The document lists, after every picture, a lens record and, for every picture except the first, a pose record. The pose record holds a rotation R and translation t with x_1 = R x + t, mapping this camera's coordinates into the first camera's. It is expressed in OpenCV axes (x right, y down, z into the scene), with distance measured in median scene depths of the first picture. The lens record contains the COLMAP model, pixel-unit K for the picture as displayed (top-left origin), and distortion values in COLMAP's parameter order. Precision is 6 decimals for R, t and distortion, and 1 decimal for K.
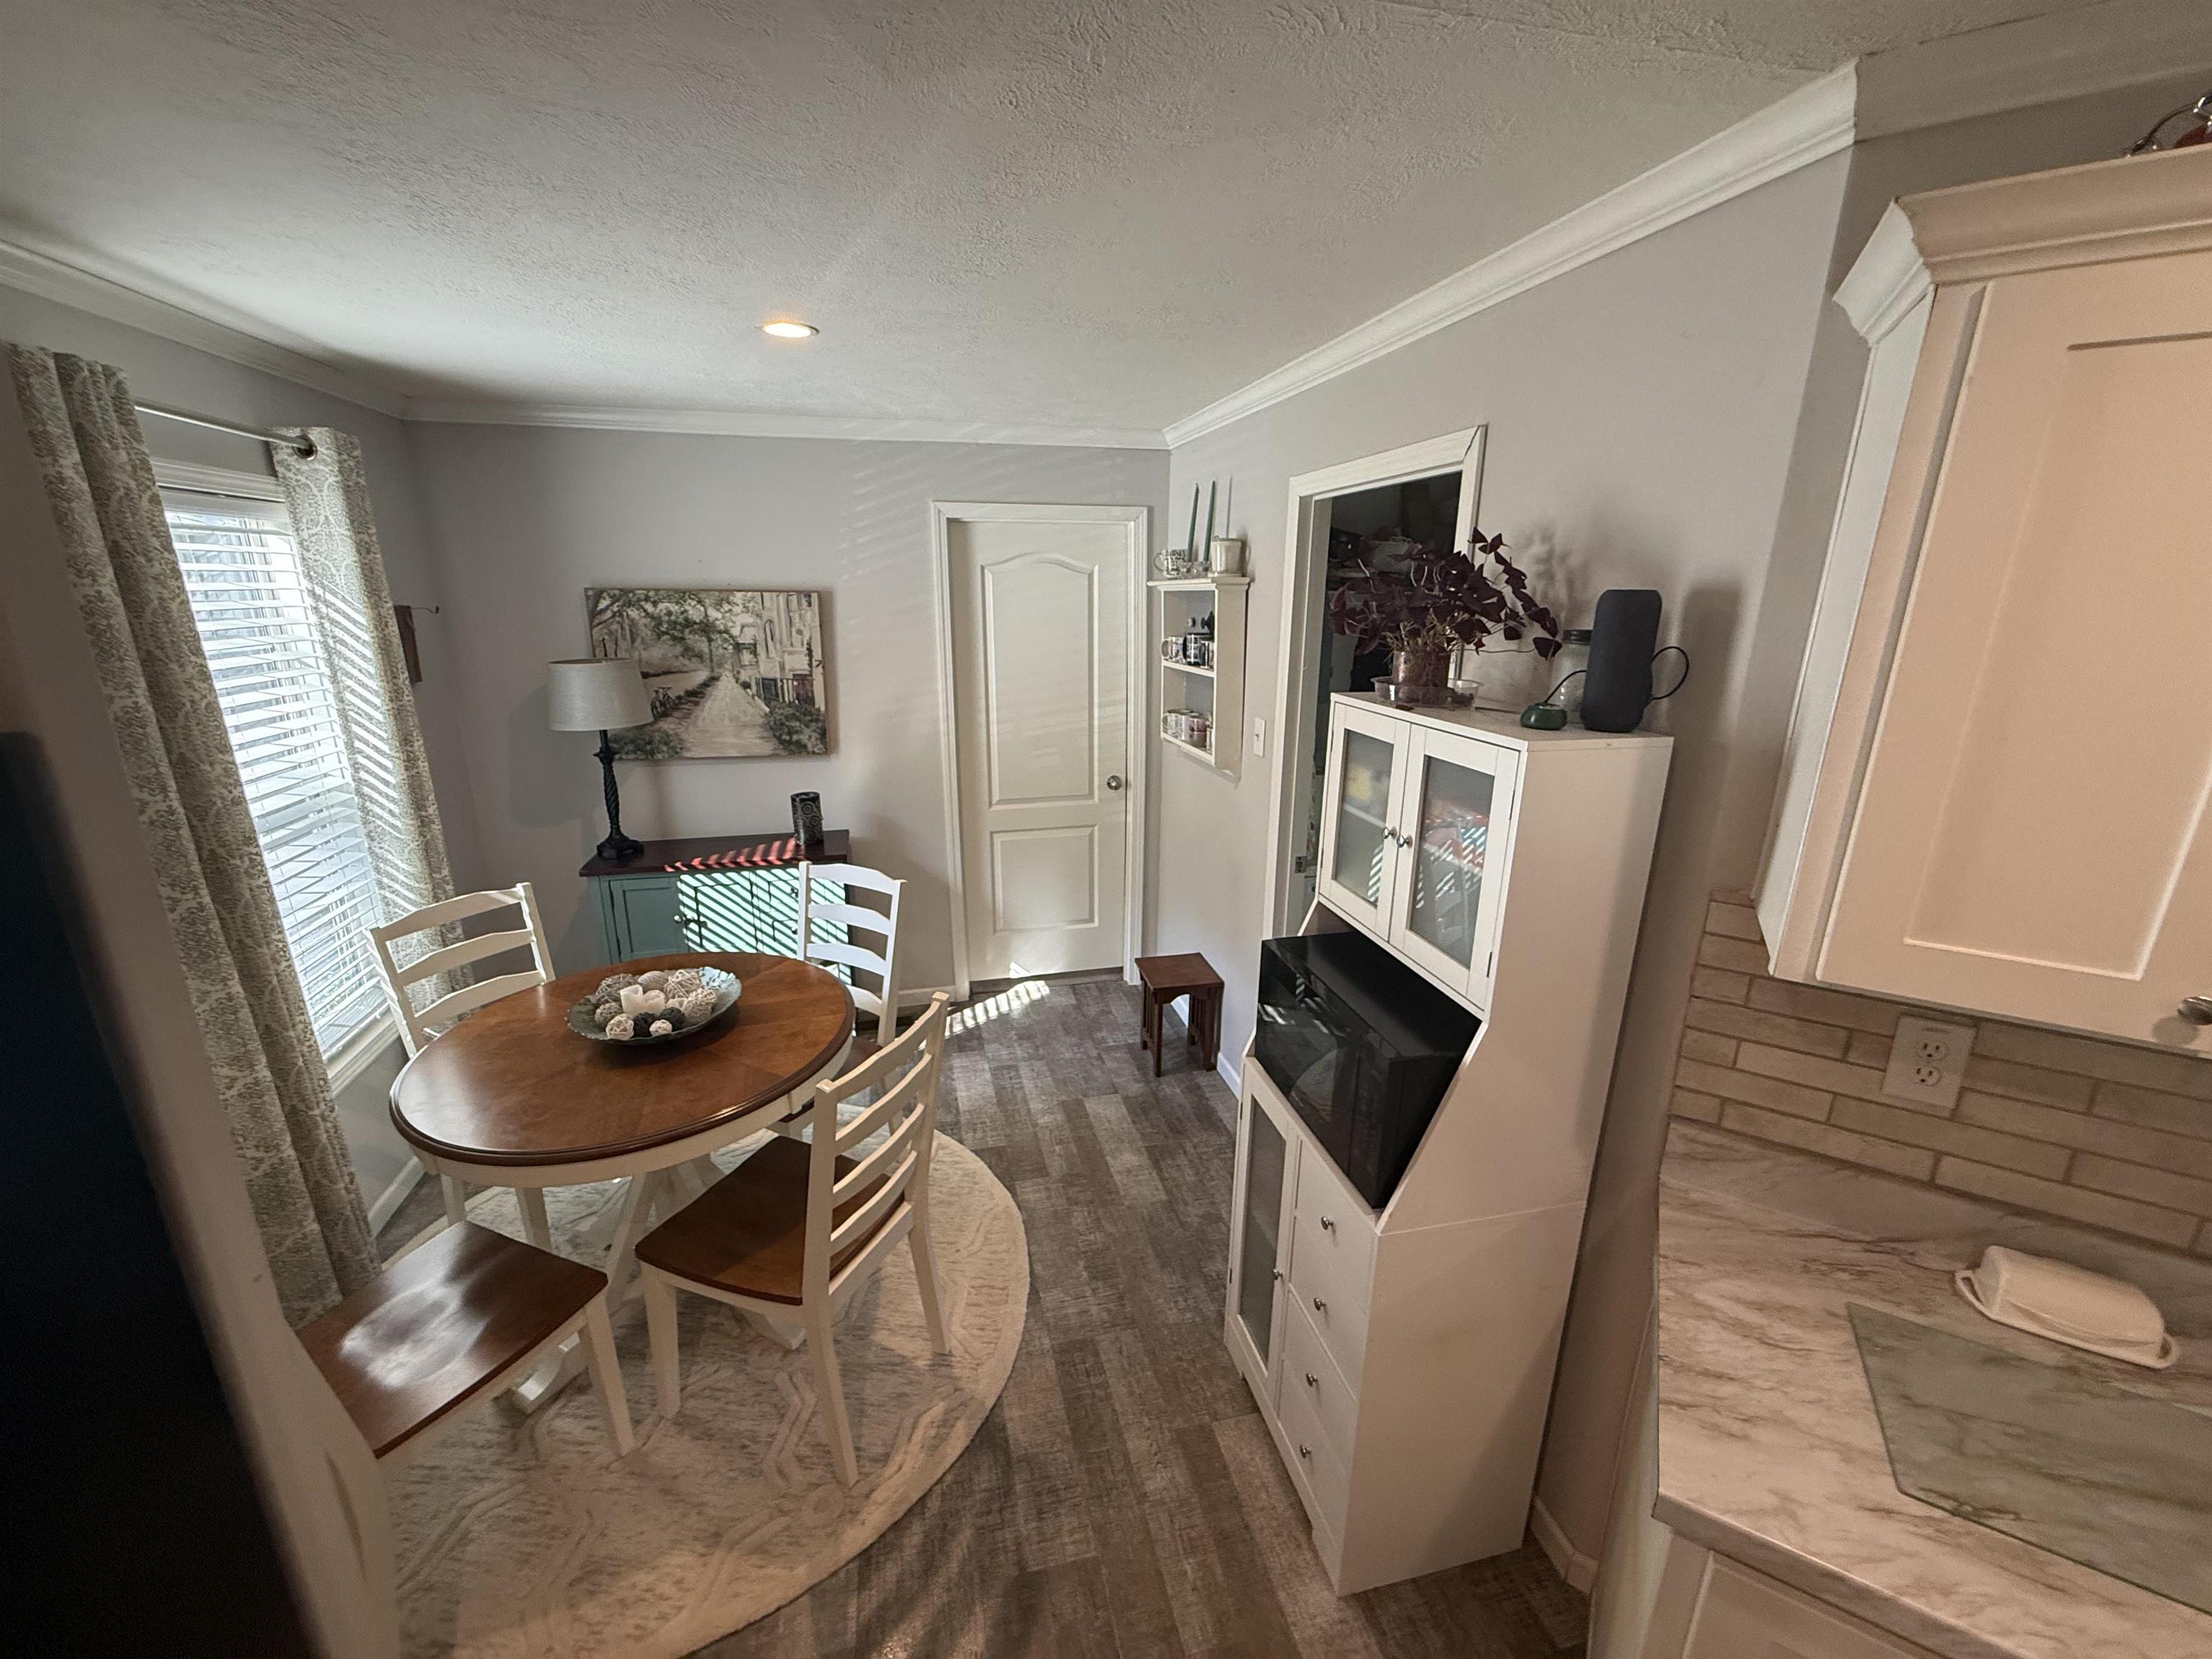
lens RADIAL K [[881.6, 0, 1099.4], [0, 881.6, 829.7], [0, 0, 1]] dist [-0.000860, 0.000693]
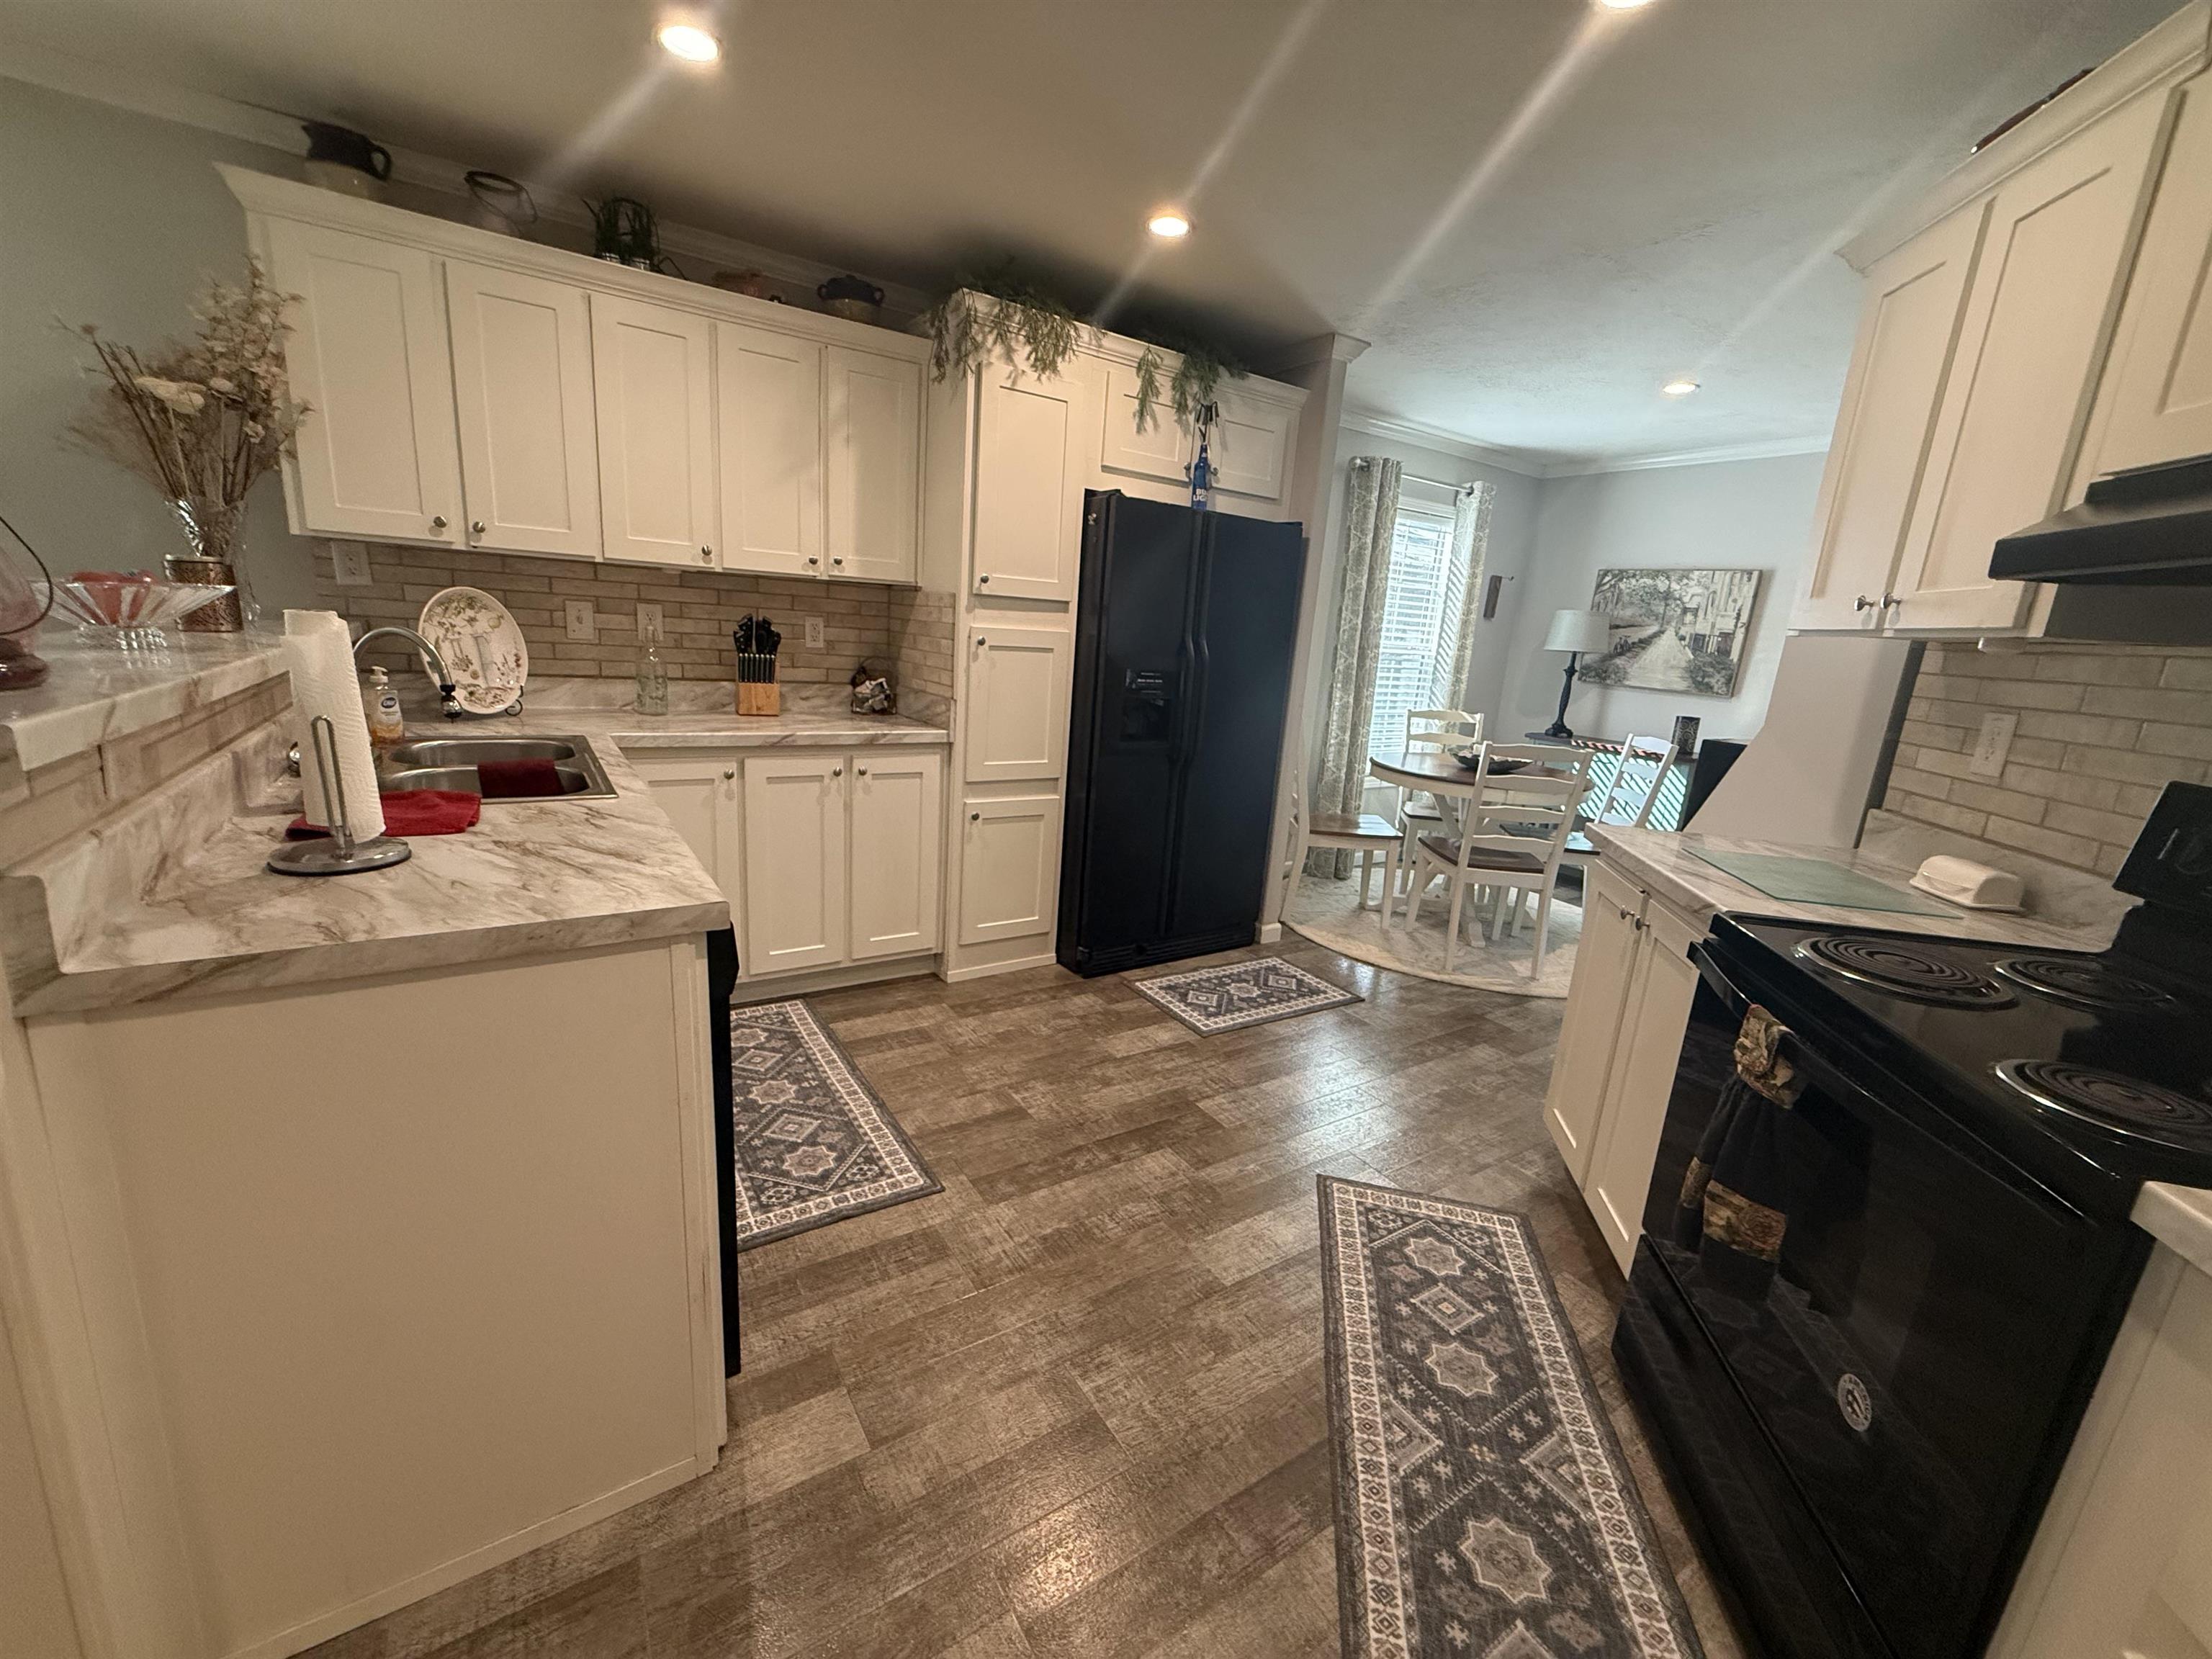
lens RADIAL K [[881.6, 0, 1102.1], [0, 881.6, 829.9], [0, 0, 1]] dist [-0.000860, 0.000693]
pose [[0.337676, 0.234714, -0.911529, 0.714629], [-0.316914, 0.940221, 0.124701, 0.269398], [0.886307, 0.246768, 0.391874, -0.323722]]
